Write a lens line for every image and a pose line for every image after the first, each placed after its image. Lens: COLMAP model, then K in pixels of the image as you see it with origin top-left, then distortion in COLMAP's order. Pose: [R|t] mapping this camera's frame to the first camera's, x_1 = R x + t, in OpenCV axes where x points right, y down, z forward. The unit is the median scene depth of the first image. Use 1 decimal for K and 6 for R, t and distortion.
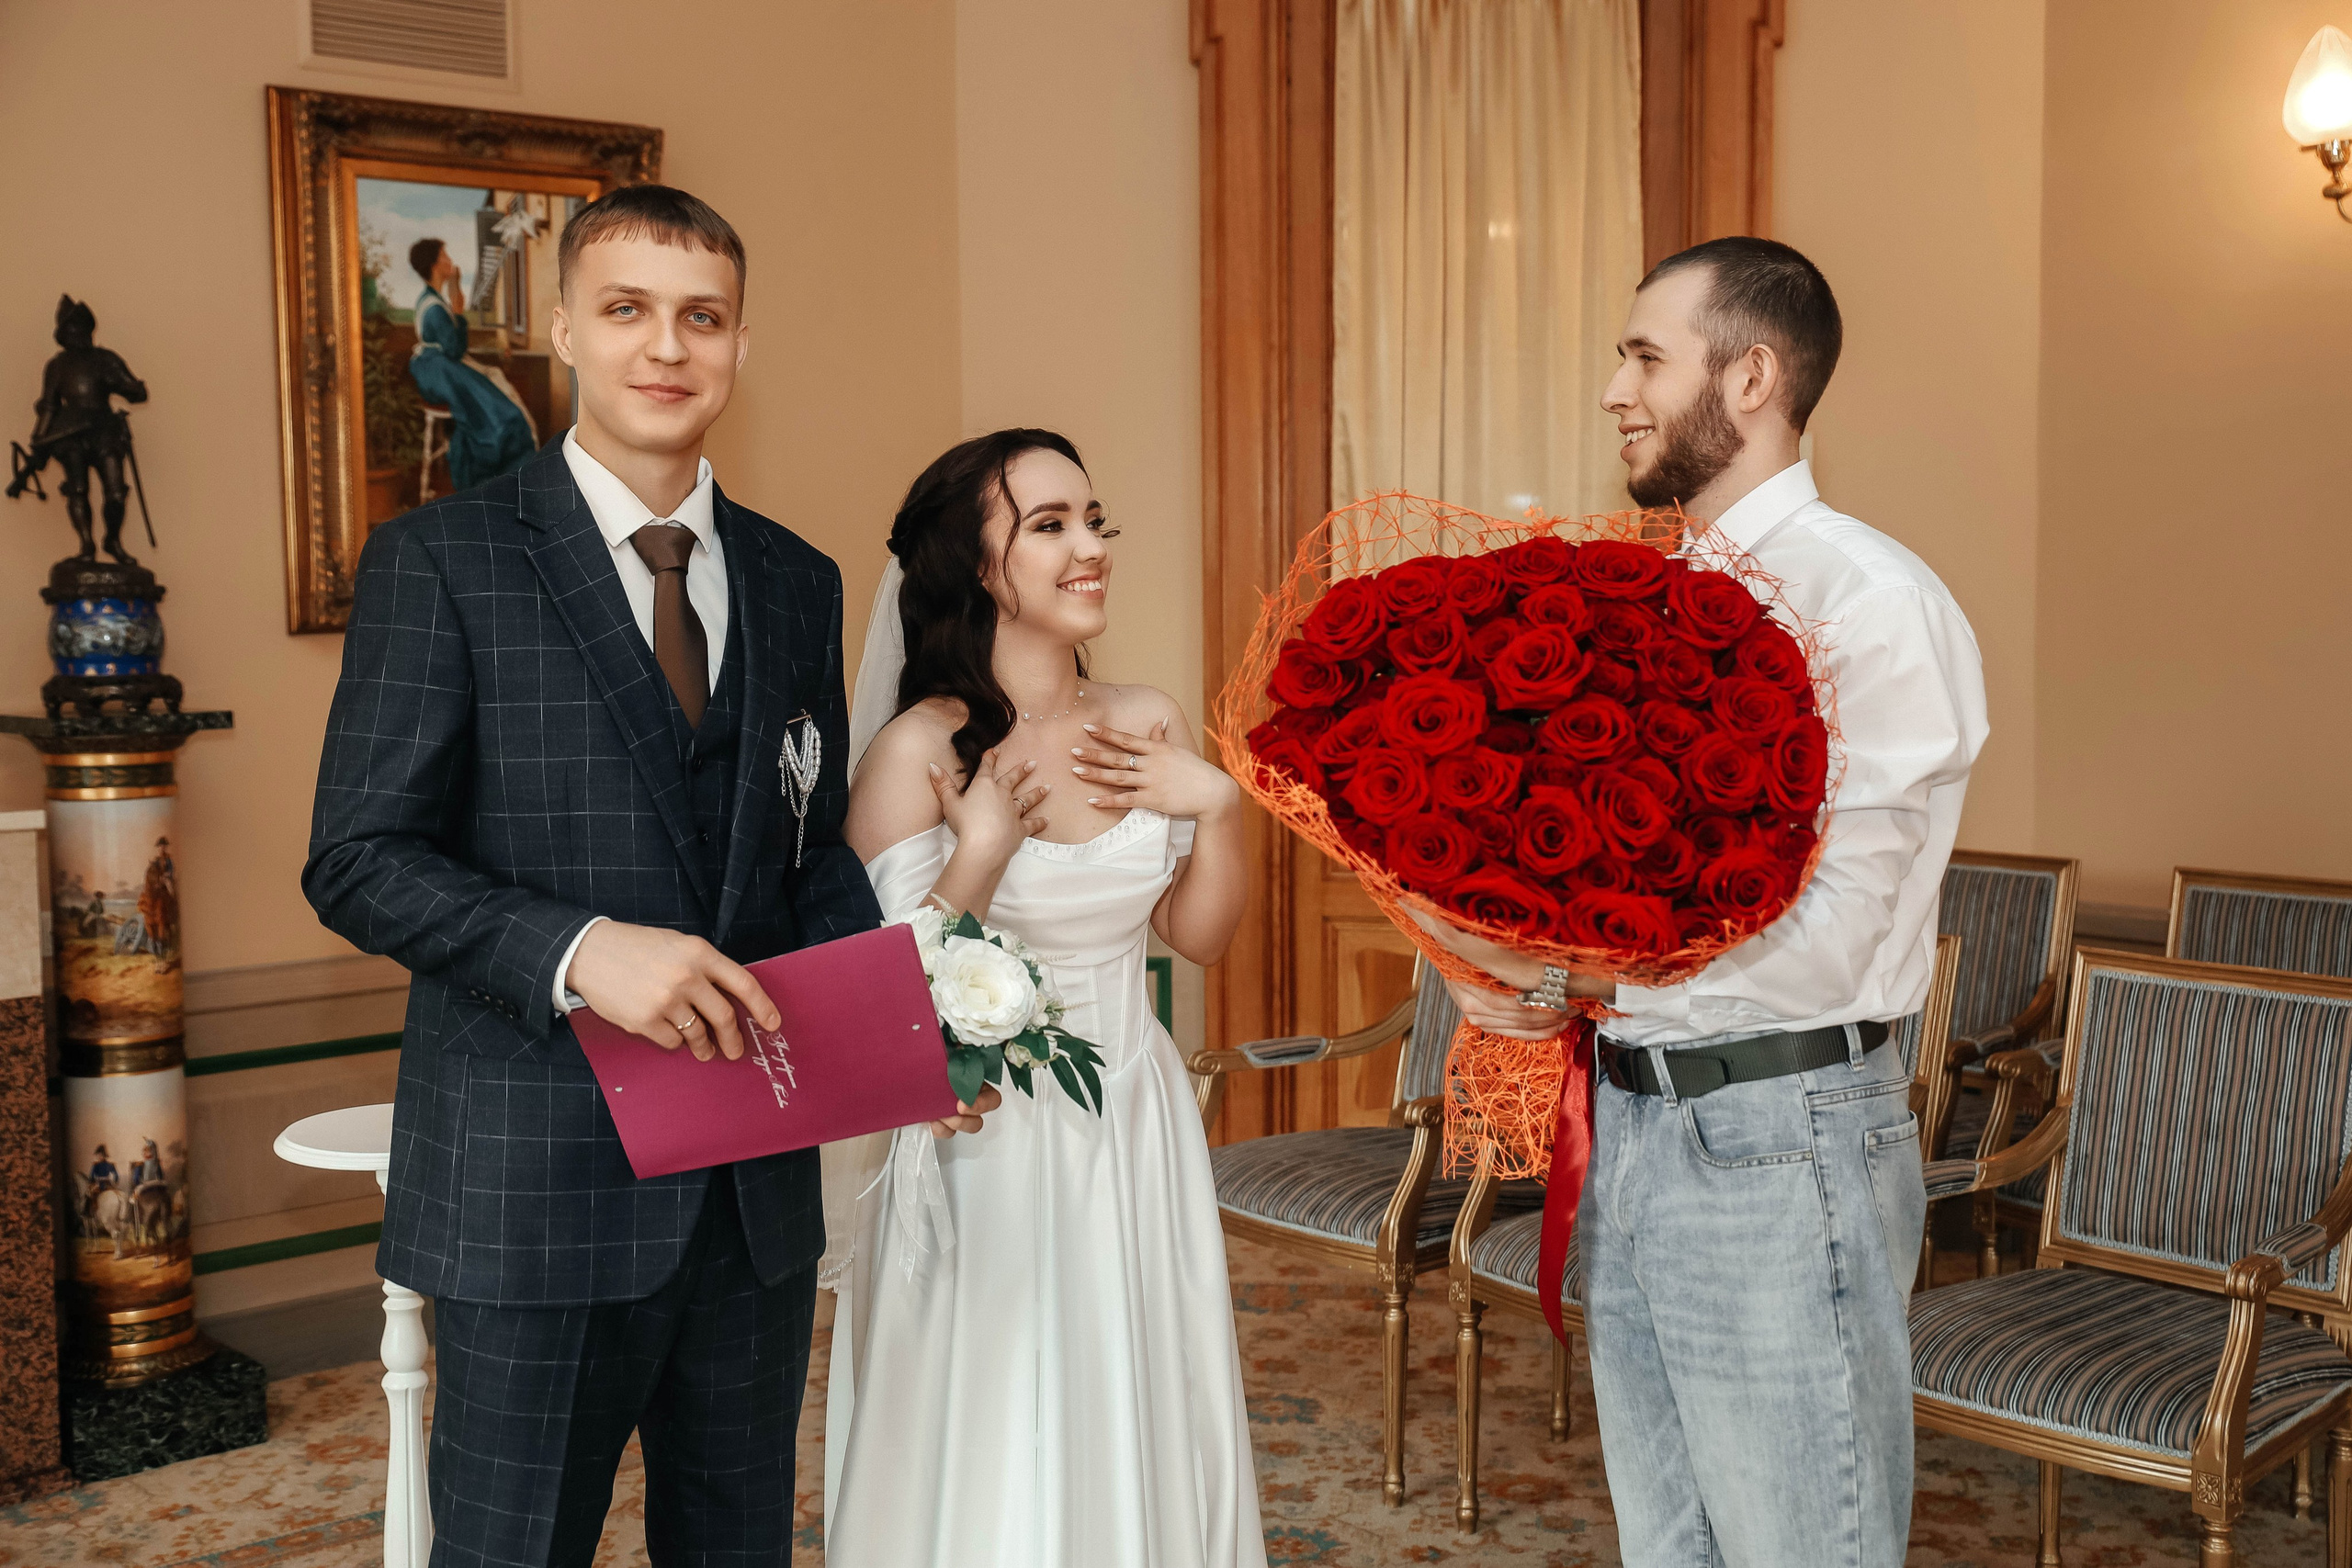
lens RADIAL K [[2874.1, 0, 1176.0], [0, 2874.1, 784.0], [0, 0, 1]] dist [0.003929, 0.269571]
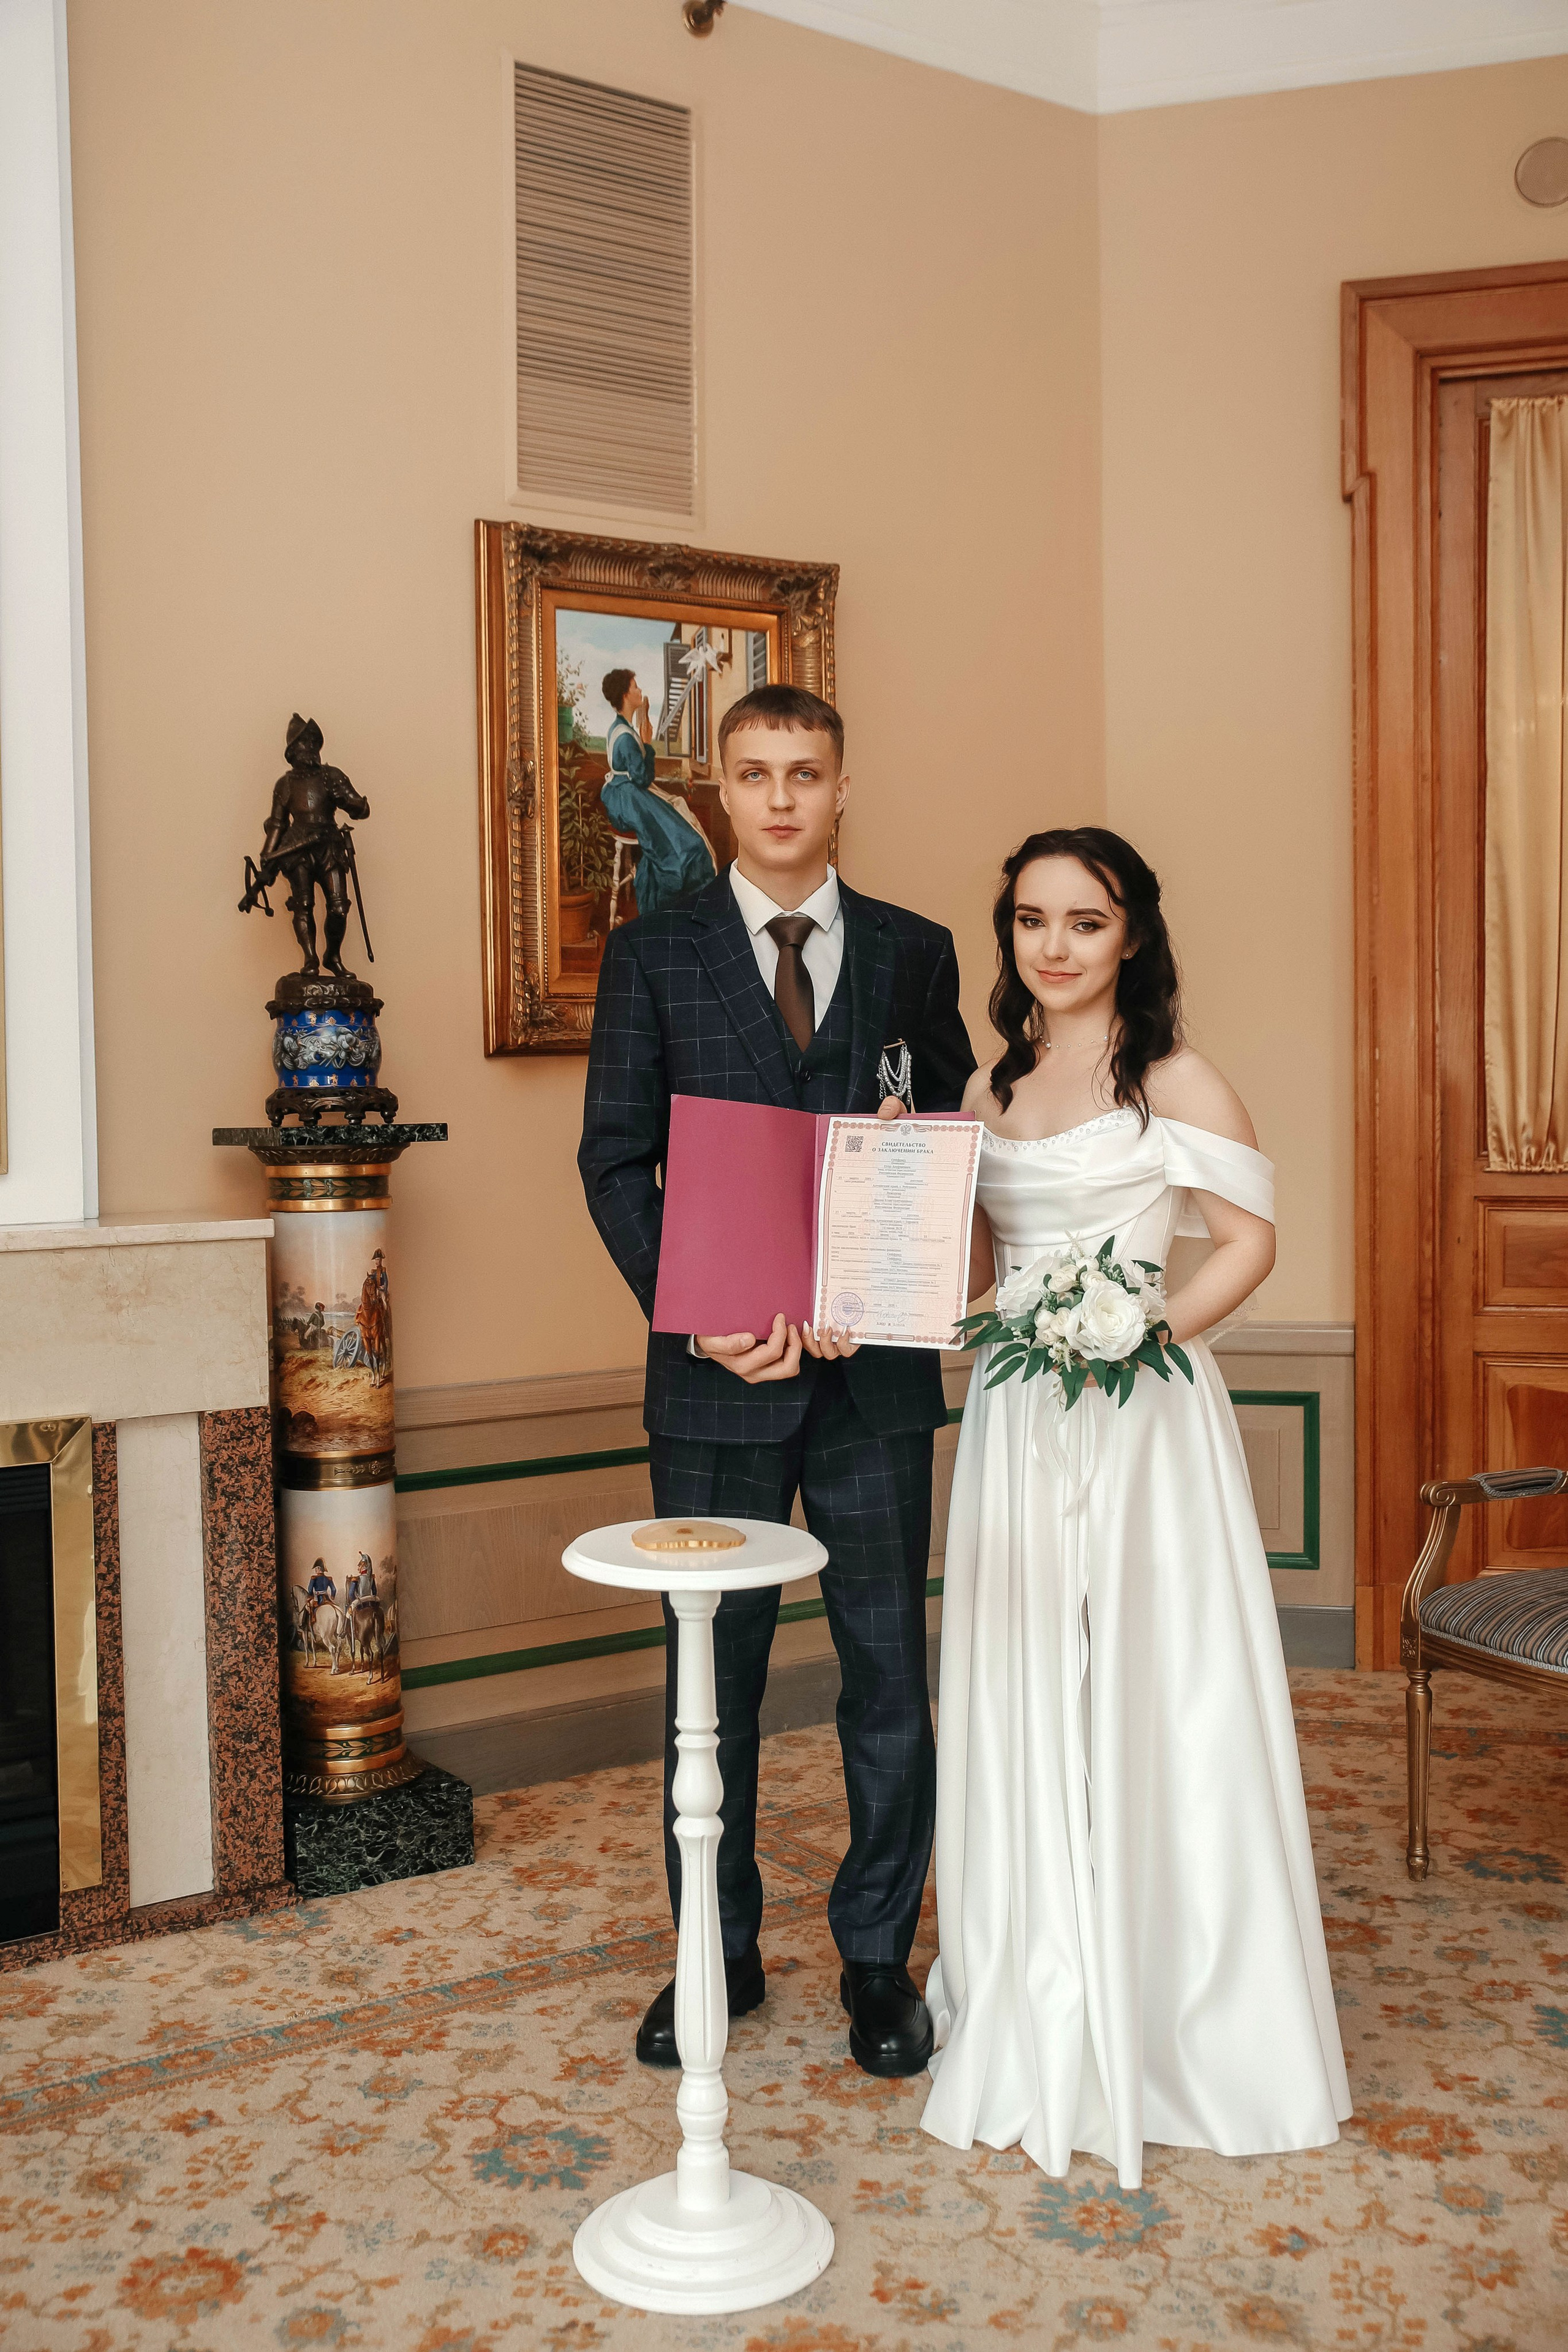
lens RADIAL K [[2449.4, 0, 784.0], [0, 2449.4, 1176.0], [0, 0, 1]] dist [-0.063131, 0.276704]
pose [[0.992542, -0.001949, -0.121884, -0.108775], [-0.002837, 0.999232, -0.039079, 0.025319], [0.121867, 0.039133, 0.991775, 0.179182]]
